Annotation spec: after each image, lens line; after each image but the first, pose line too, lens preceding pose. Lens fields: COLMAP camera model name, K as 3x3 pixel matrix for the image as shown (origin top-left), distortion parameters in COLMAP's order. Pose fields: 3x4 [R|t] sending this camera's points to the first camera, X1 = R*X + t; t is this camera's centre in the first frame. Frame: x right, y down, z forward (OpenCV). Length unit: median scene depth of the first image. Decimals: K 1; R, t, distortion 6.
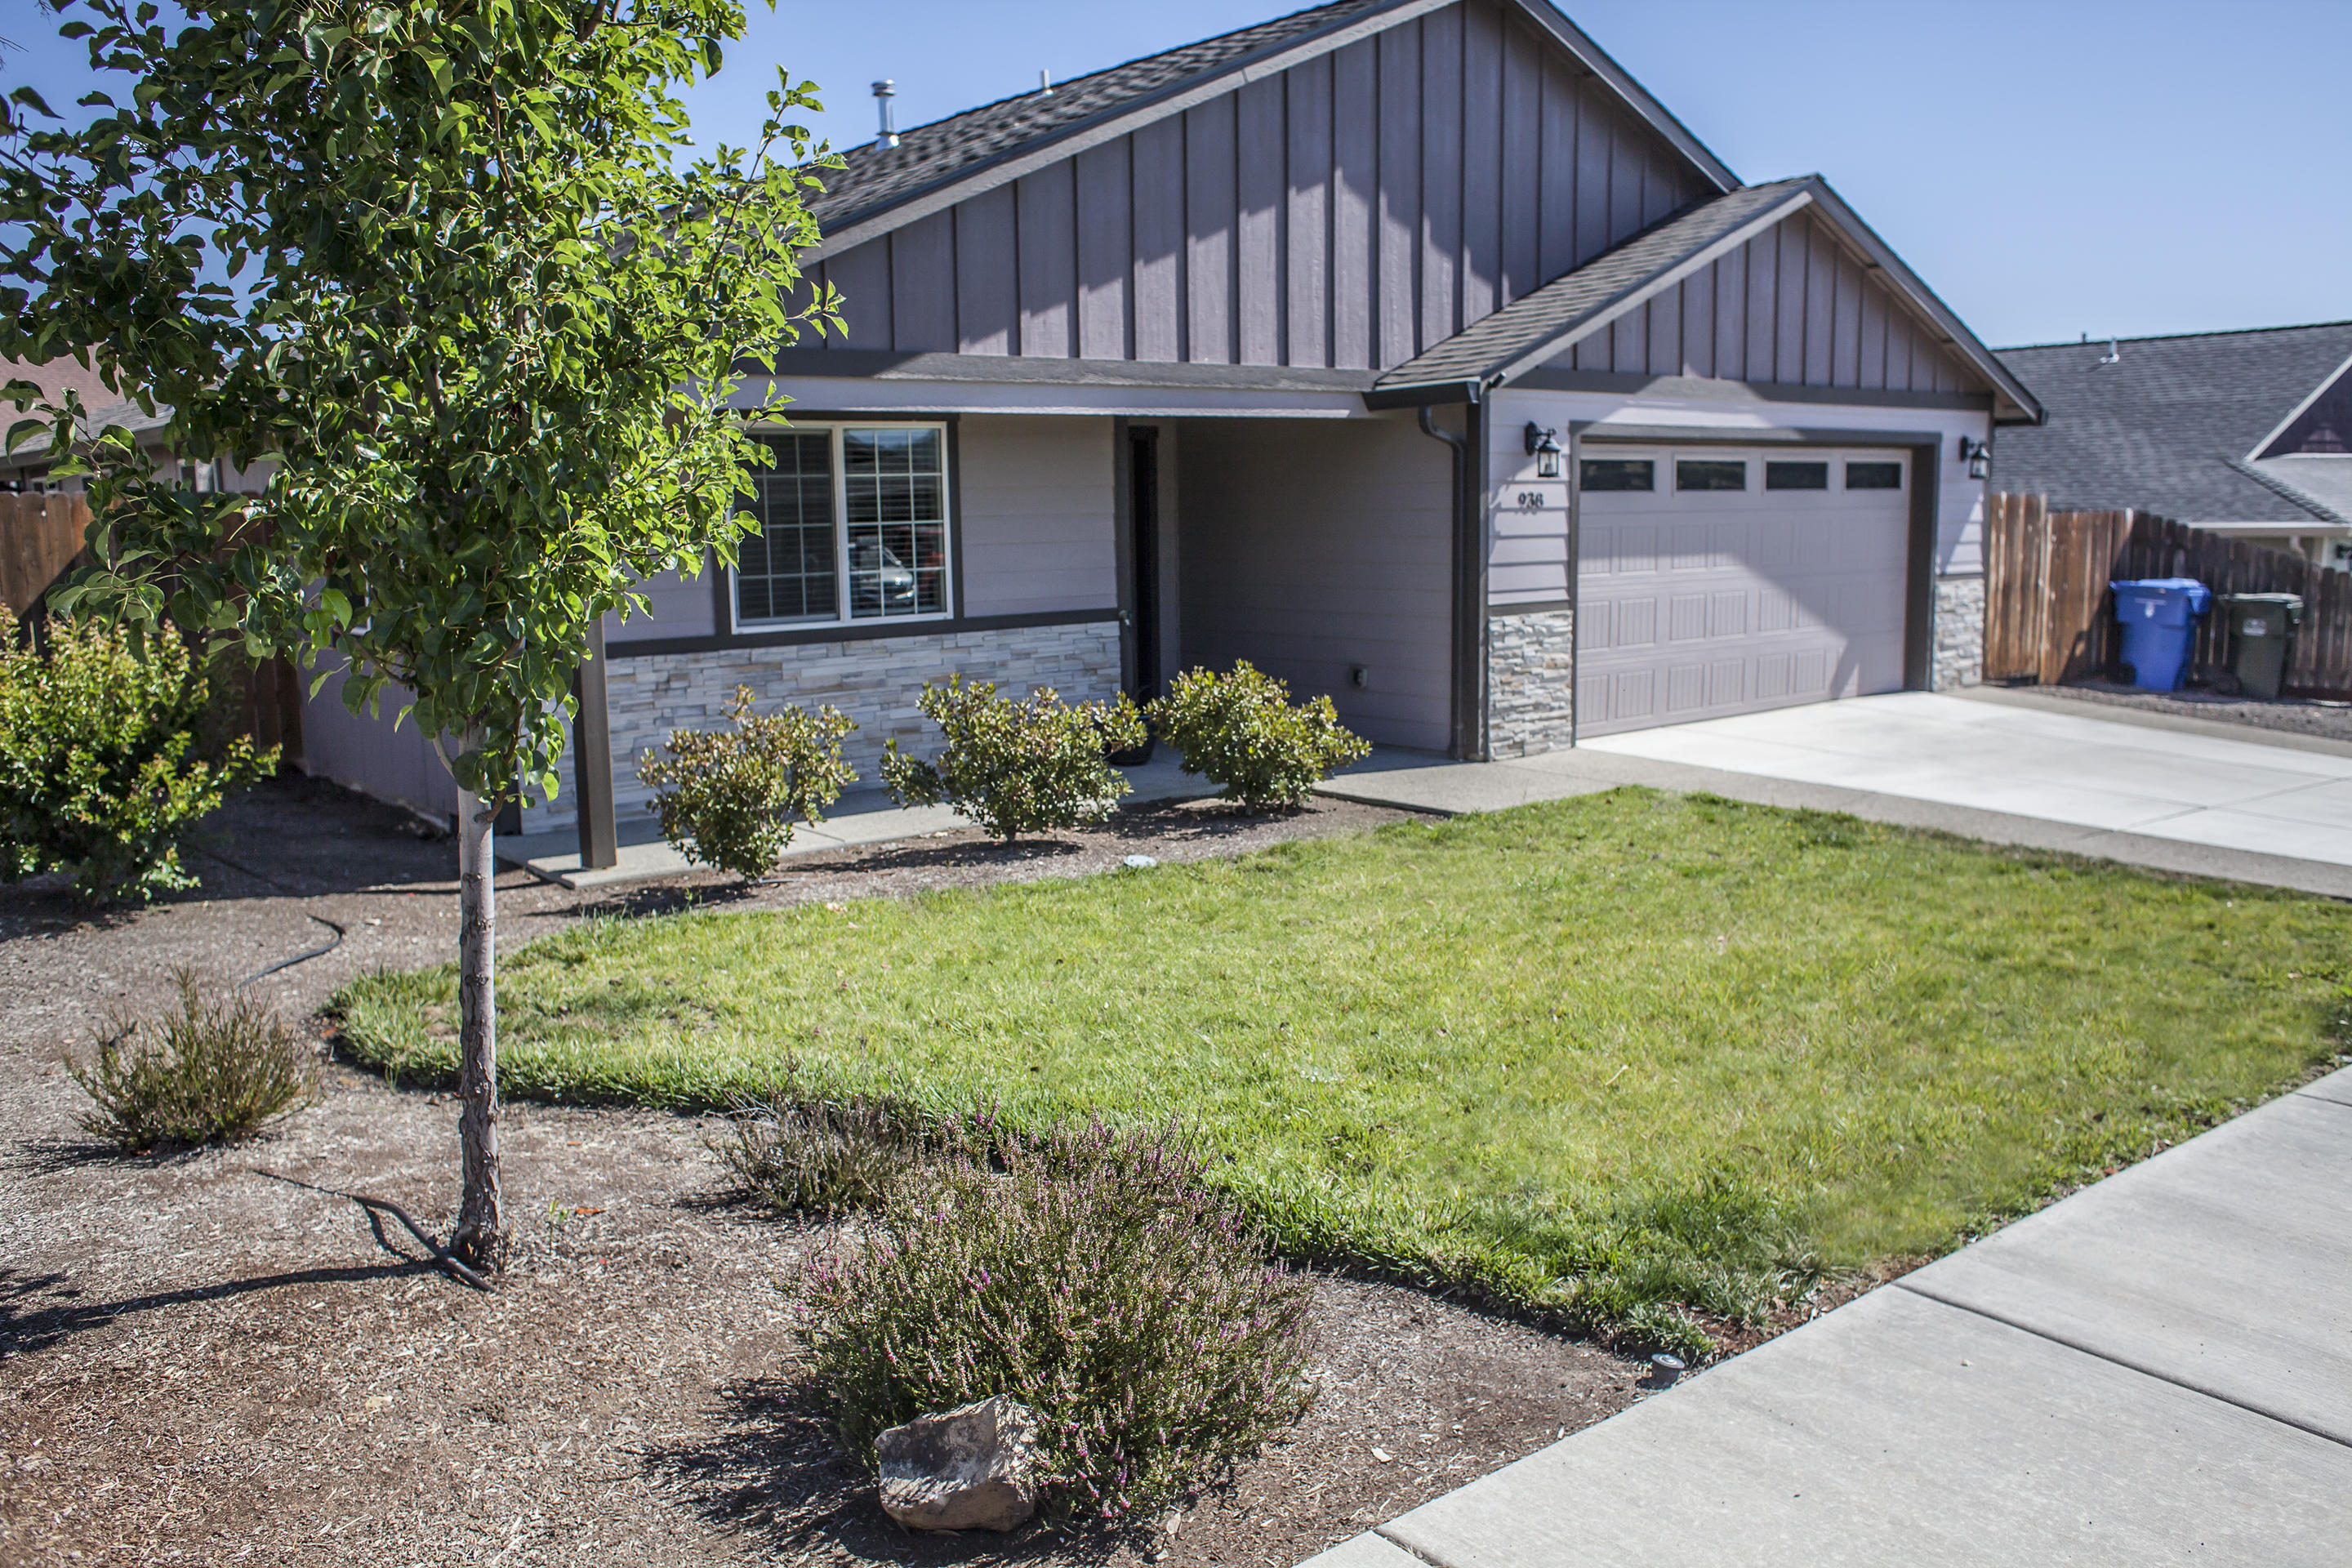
lens RADIAL K [[1879.6, 0, 1190.8], [0, 1879.6, 785.0], [0, 0, 1]] dist [-0.097801, 0.130067]
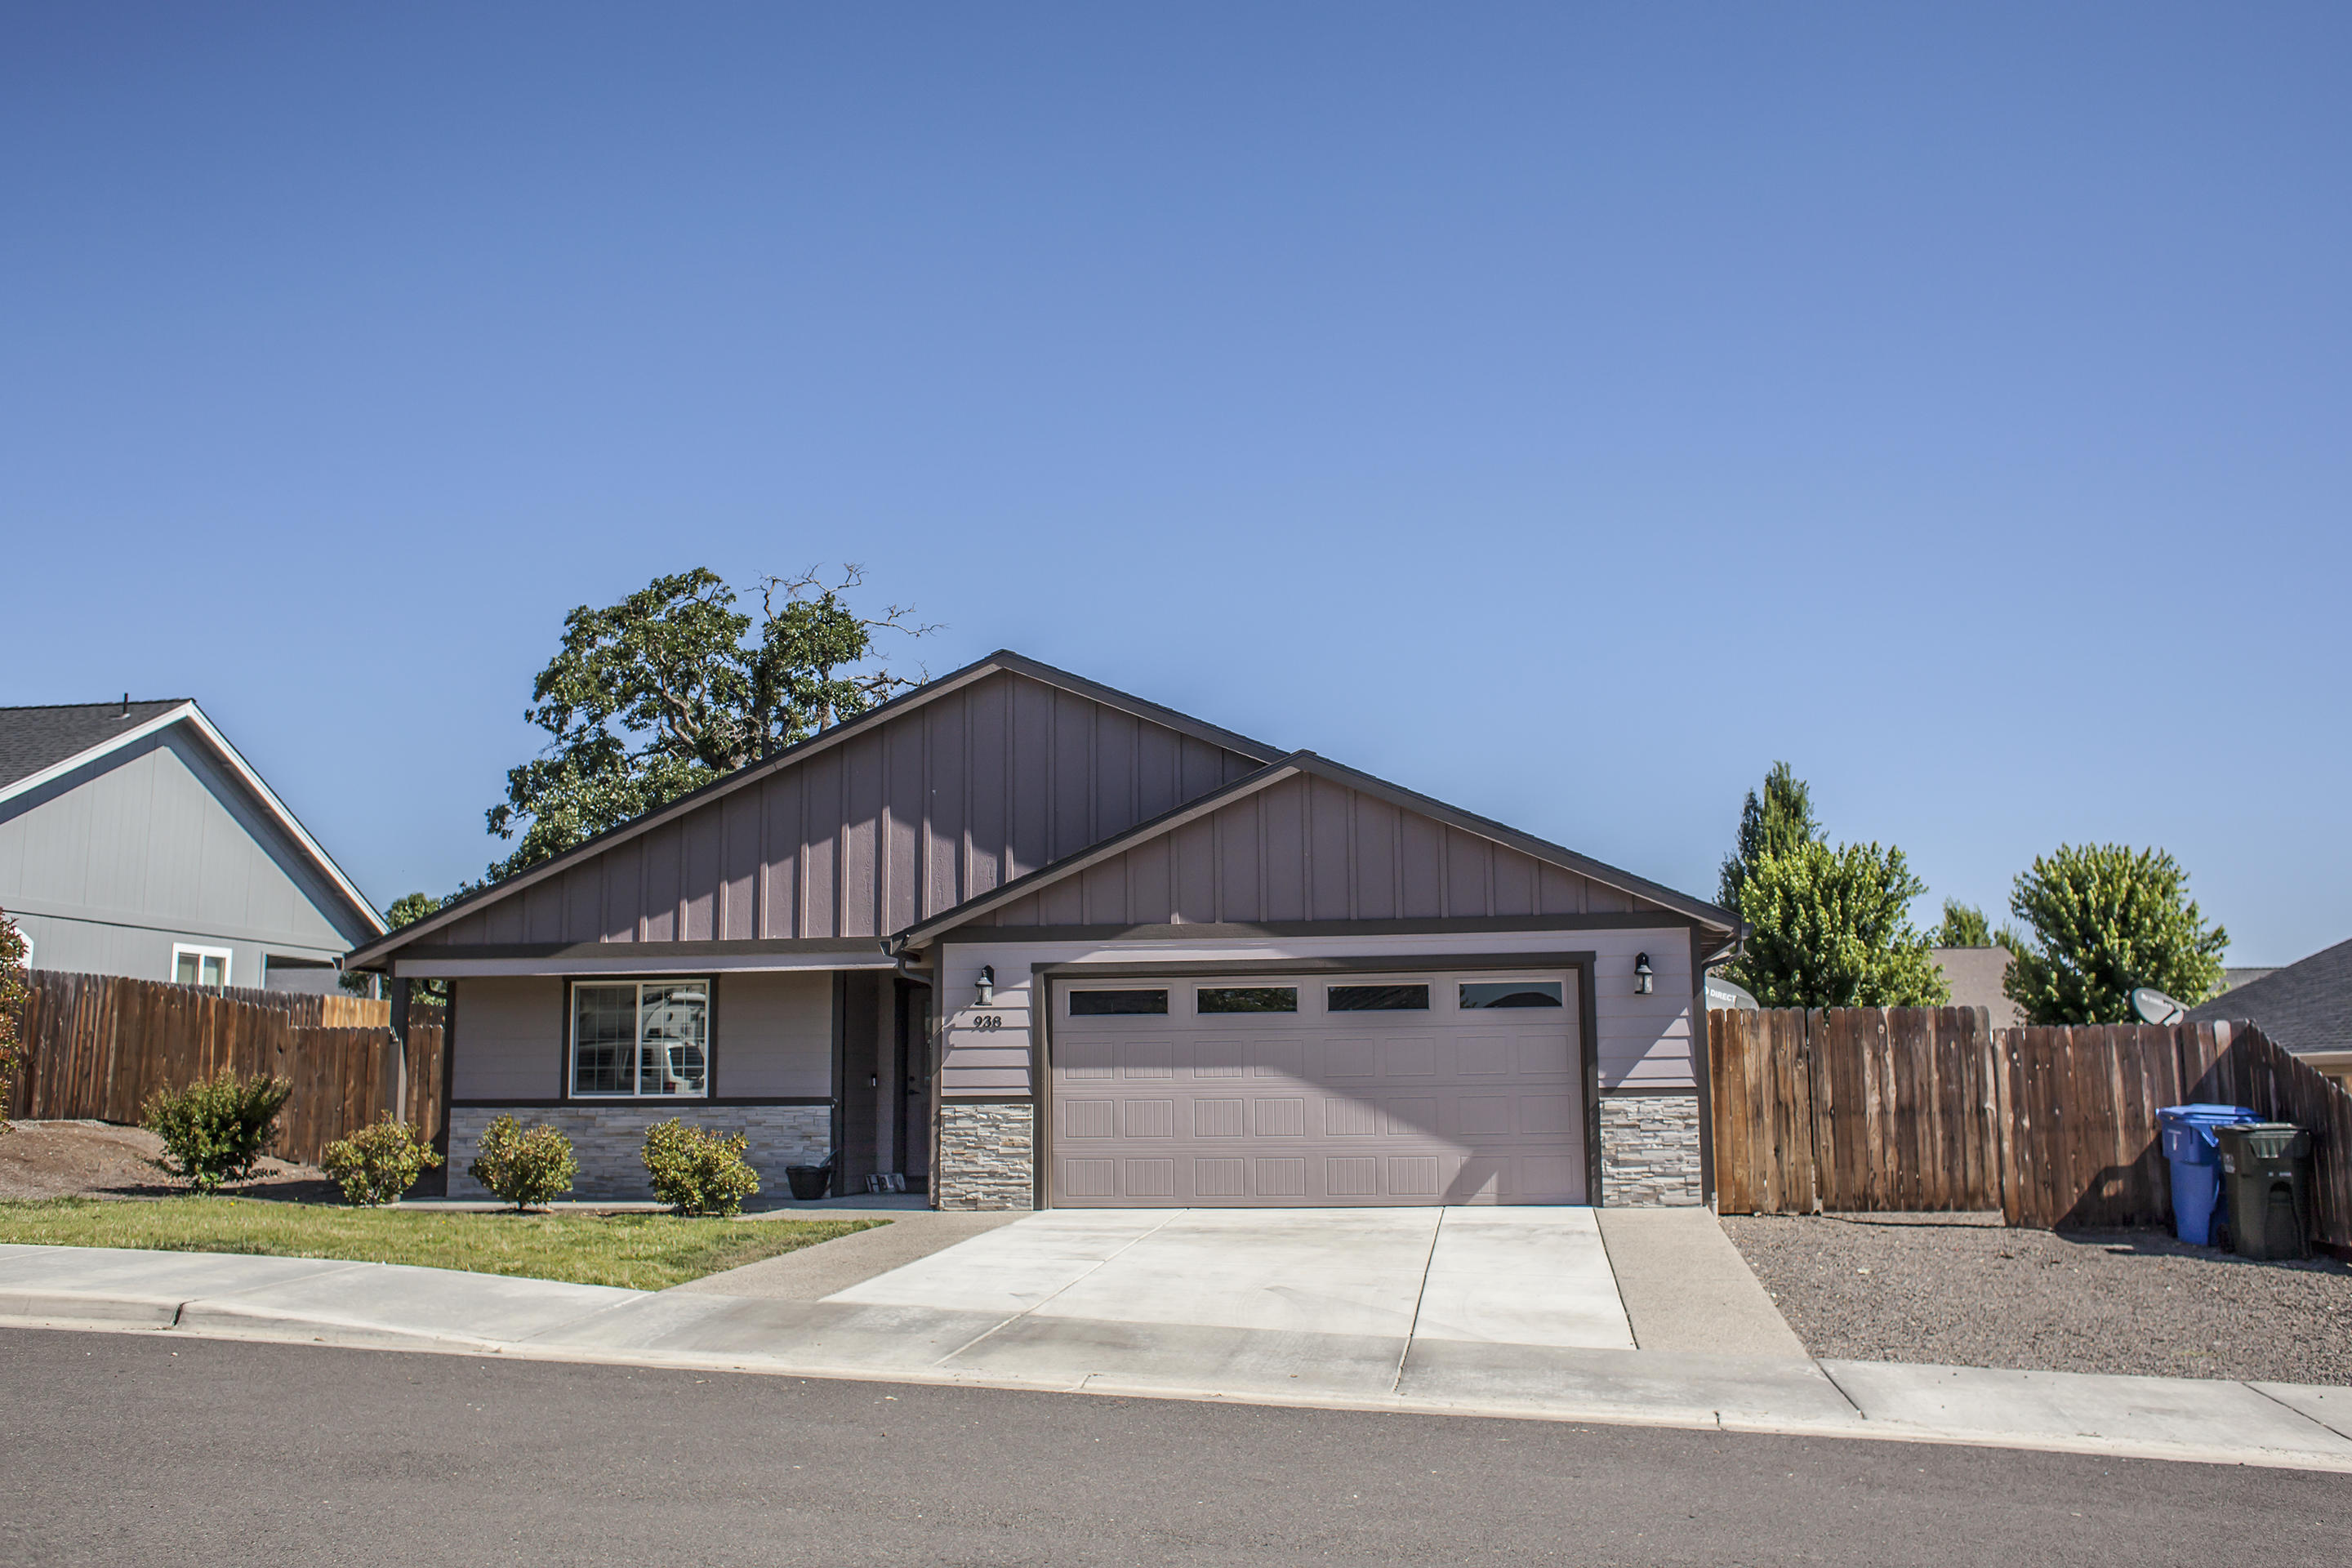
lens RADIAL K [[1879.6, 0, 1190.8], [0, 1879.6, 785.0], [0, 0, 1]] dist [-0.097801, 0.130067]
pose [[0.678094, -0.110617, -0.726603, 1.295291], [-0.110529, 0.962019, -0.249606, 0.008593], [0.726616, 0.249567, 0.640113, 0.176114]]
